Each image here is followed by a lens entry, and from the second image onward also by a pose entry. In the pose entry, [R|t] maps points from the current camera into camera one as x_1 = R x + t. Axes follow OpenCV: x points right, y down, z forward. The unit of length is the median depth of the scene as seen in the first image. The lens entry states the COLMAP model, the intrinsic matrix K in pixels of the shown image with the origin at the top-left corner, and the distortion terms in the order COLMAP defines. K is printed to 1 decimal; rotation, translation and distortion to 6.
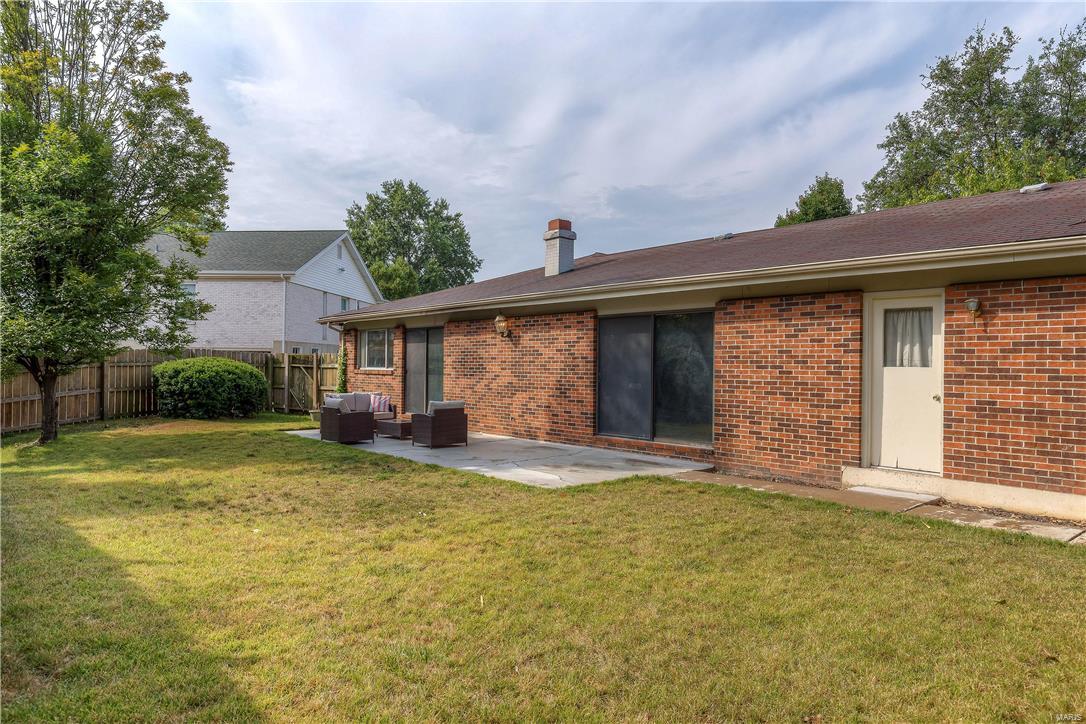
lens RADIAL K [[719.4, 0, 543.0], [0, 719.4, 362.0], [0, 0, 1]] dist [-0.000412, -0.000253]
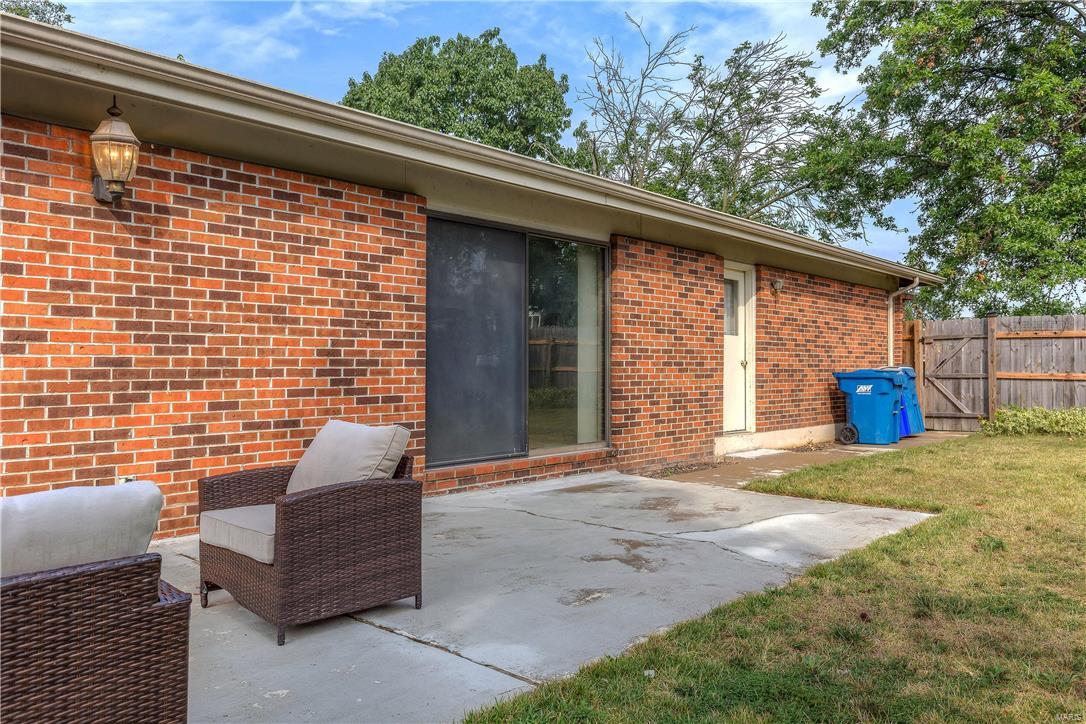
lens RADIAL K [[829.3, 0, 543.0], [0, 829.3, 362.0], [0, 0, 1]] dist [-0.005311, -0.002719]
pose [[-0.143135, -0.005942, 0.989685, -0.361413], [-0.008539, 0.999952, 0.004768, 0.023646], [-0.989666, -0.007769, -0.143179, 0.789840]]
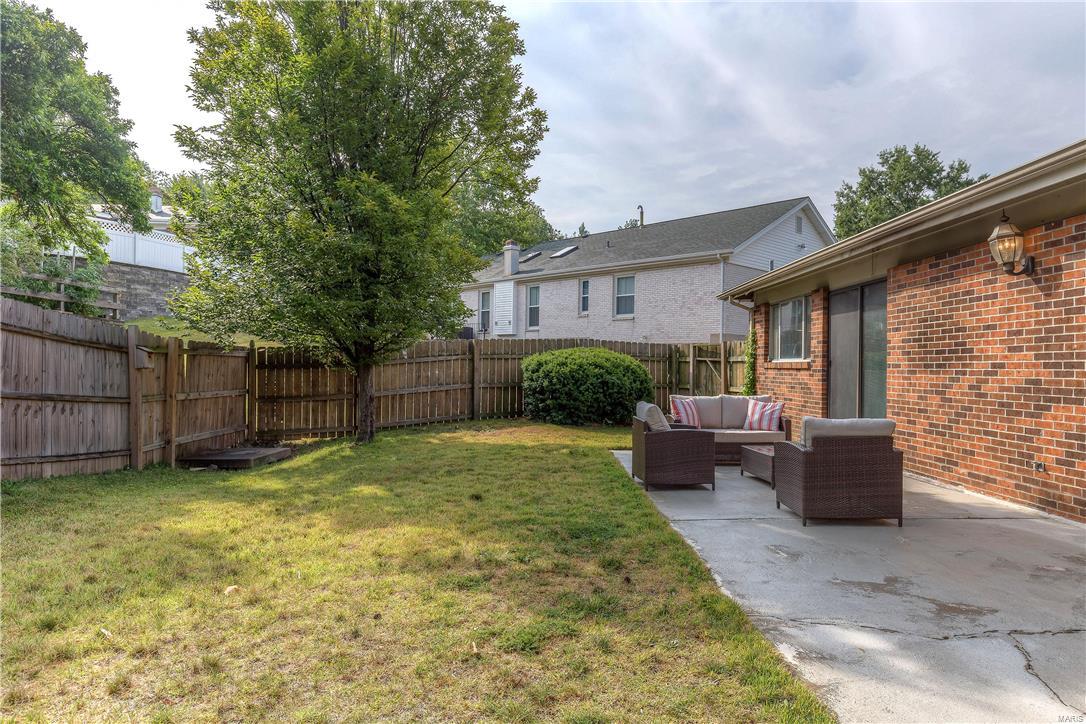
lens RADIAL K [[687.0, 0, 543.2], [0, 687.0, 366.2], [0, 0, 1]] dist [0.001991, -0.002700]
pose [[0.763412, -0.000711, -0.645911, -0.003883], [-0.001214, 0.999996, -0.002535, 0.019290], [0.645911, 0.002719, 0.763408, 0.454408]]
